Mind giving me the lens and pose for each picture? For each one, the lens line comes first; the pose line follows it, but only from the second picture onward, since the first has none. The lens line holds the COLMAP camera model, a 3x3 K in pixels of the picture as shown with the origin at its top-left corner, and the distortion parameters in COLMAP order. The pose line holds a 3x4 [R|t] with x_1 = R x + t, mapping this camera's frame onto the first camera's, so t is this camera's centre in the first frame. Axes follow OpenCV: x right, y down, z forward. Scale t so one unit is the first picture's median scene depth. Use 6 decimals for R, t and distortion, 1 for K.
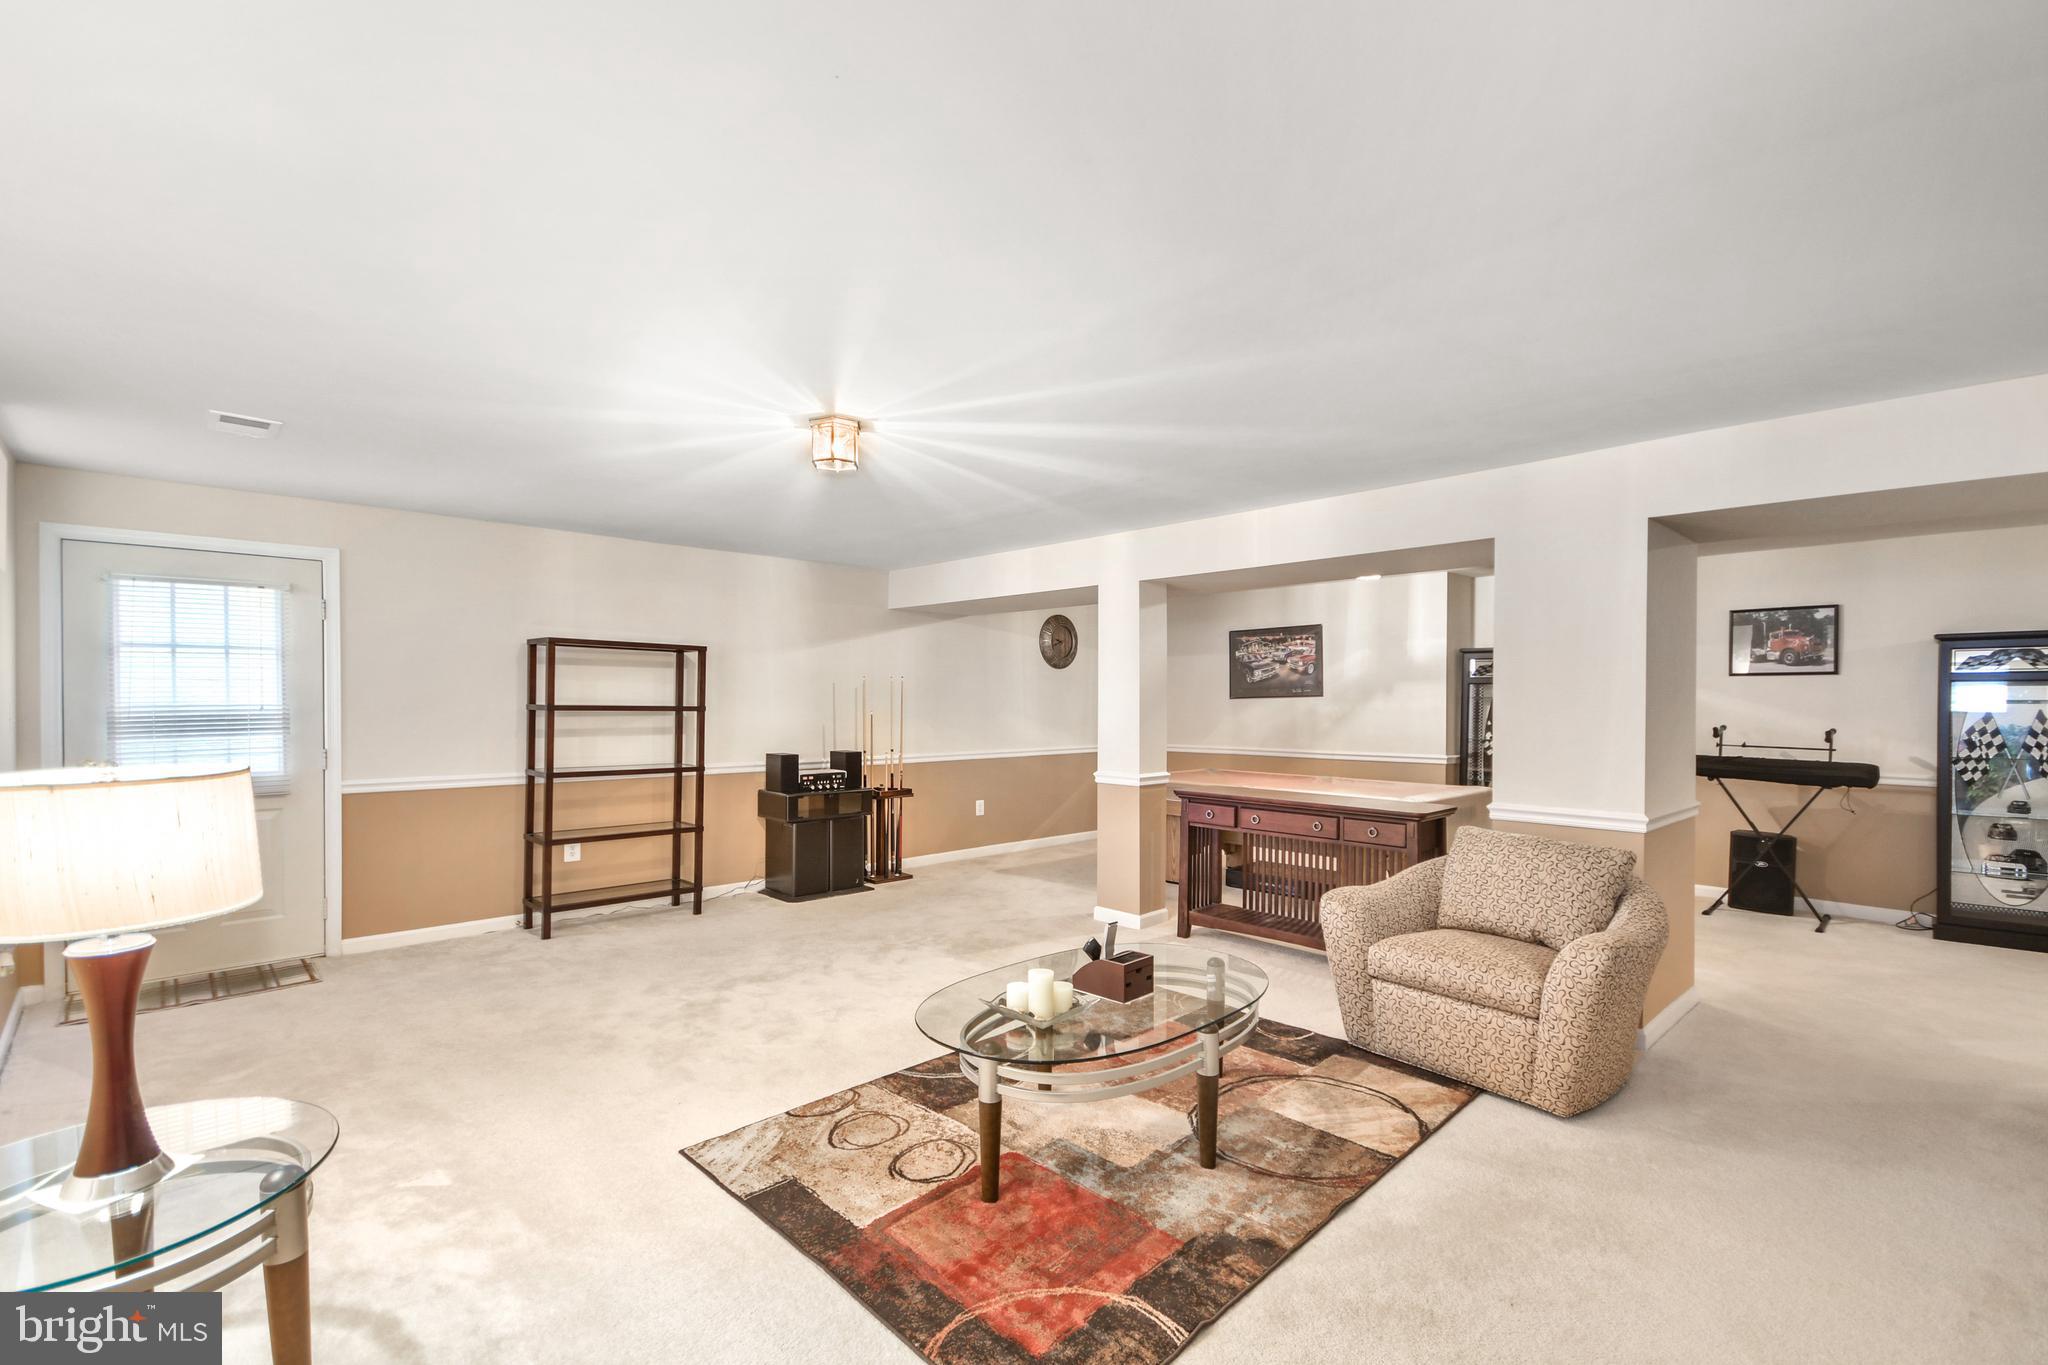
lens RADIAL K [[912.1, 0, 1025.4], [0, 912.1, 695.6], [0, 0, 1]] dist [0.015872, 0.000570]
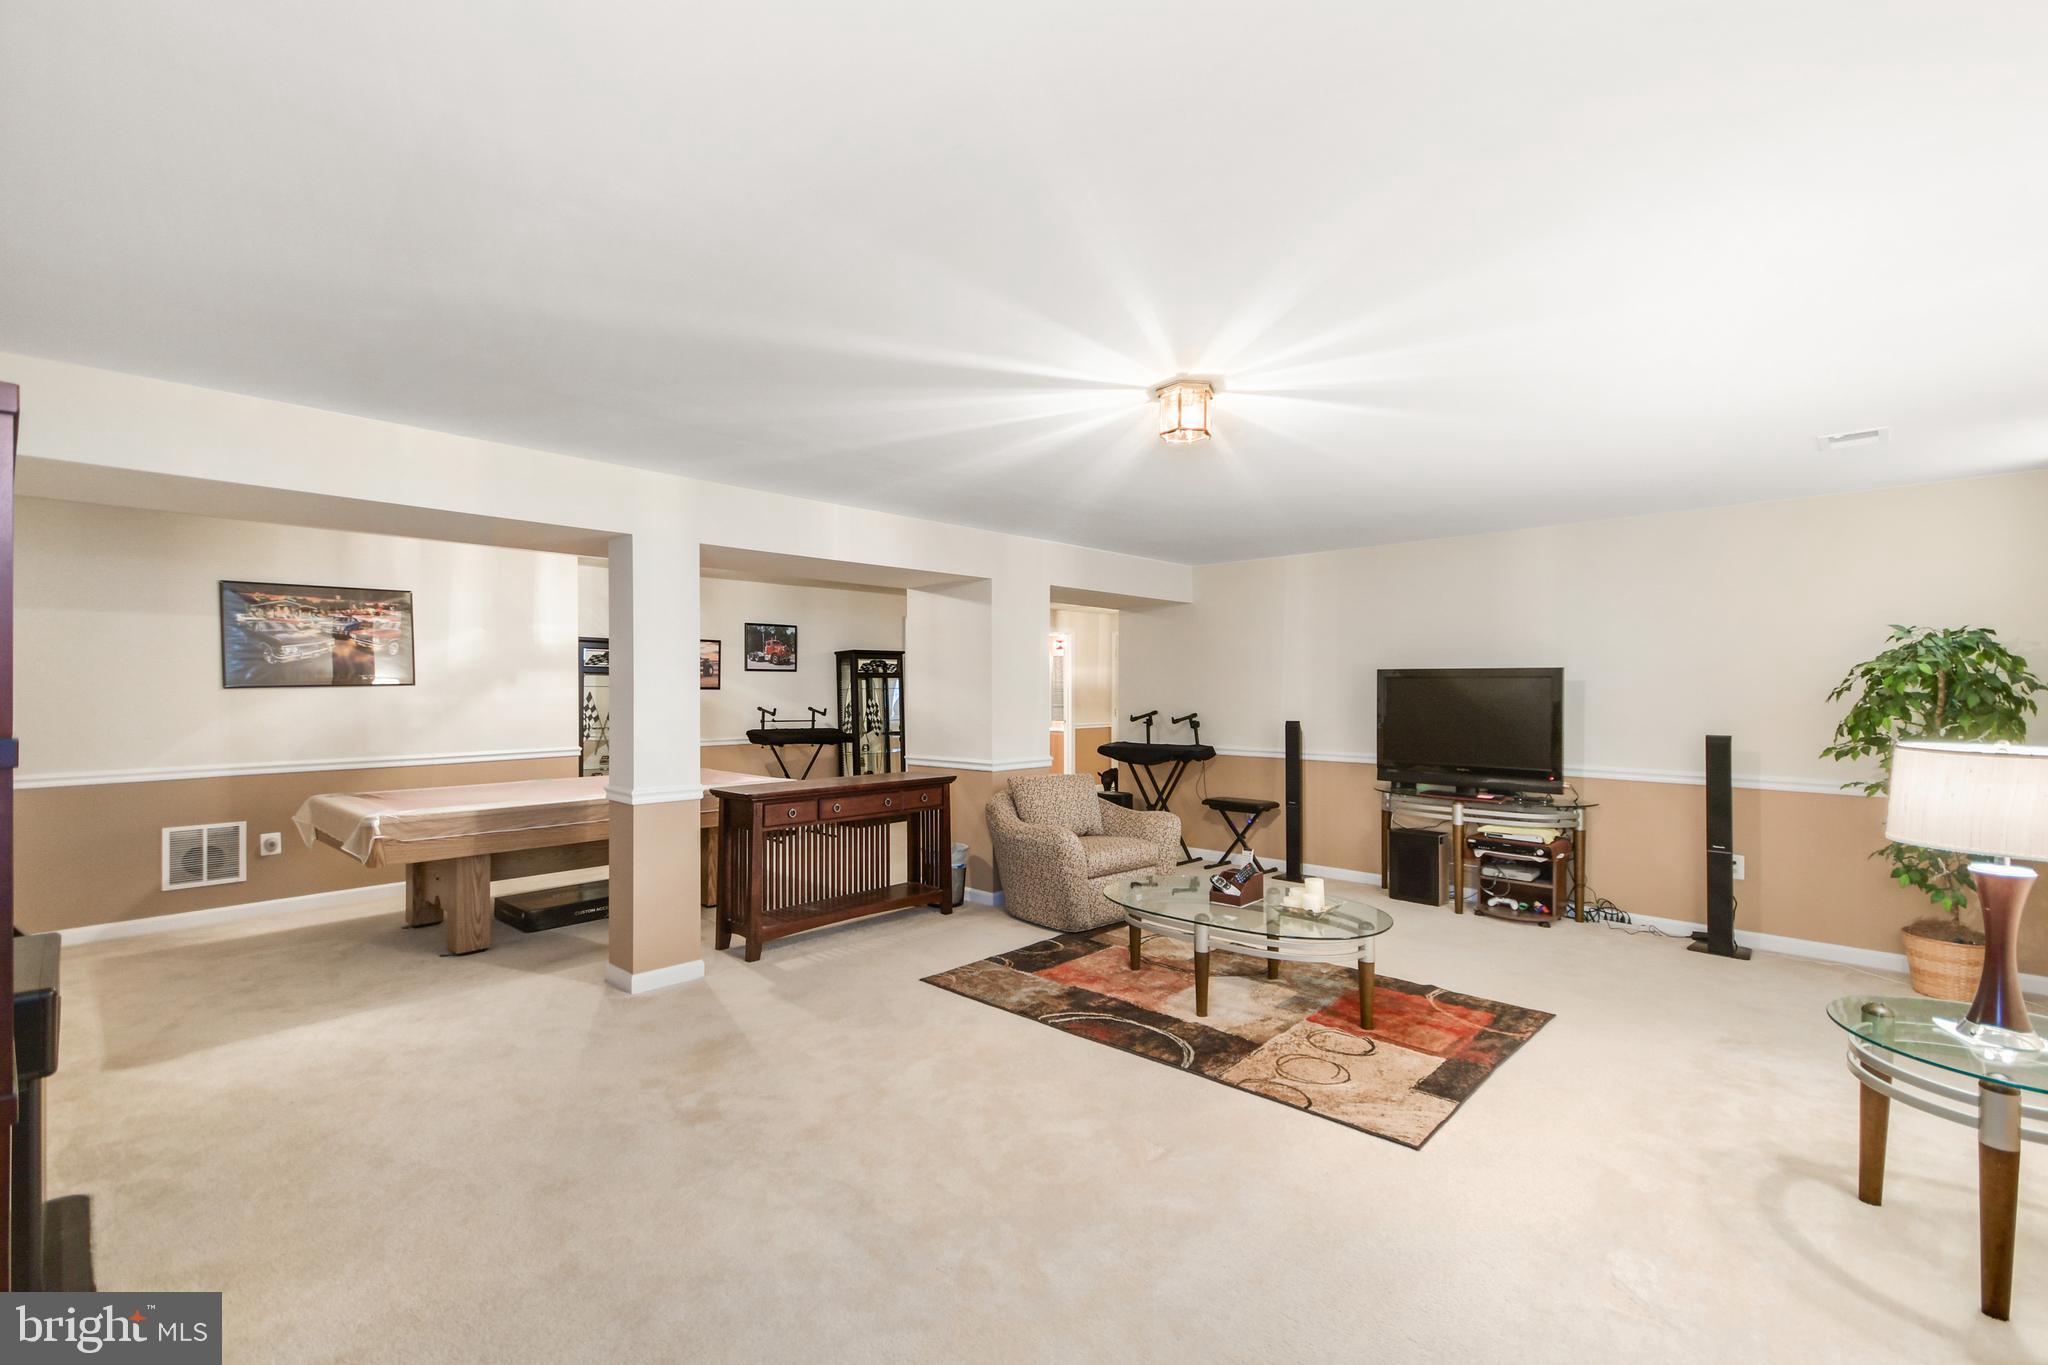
lens RADIAL K [[912.1, 0, 1024.8], [0, 912.1, 689.3], [0, 0, 1]] dist [0.015872, 0.000570]
pose [[-0.053297, -0.000877, 0.998578, -0.613218], [-0.000567, 0.999999, 0.000848, 0.004194], [-0.998579, -0.000521, -0.053297, 0.679926]]
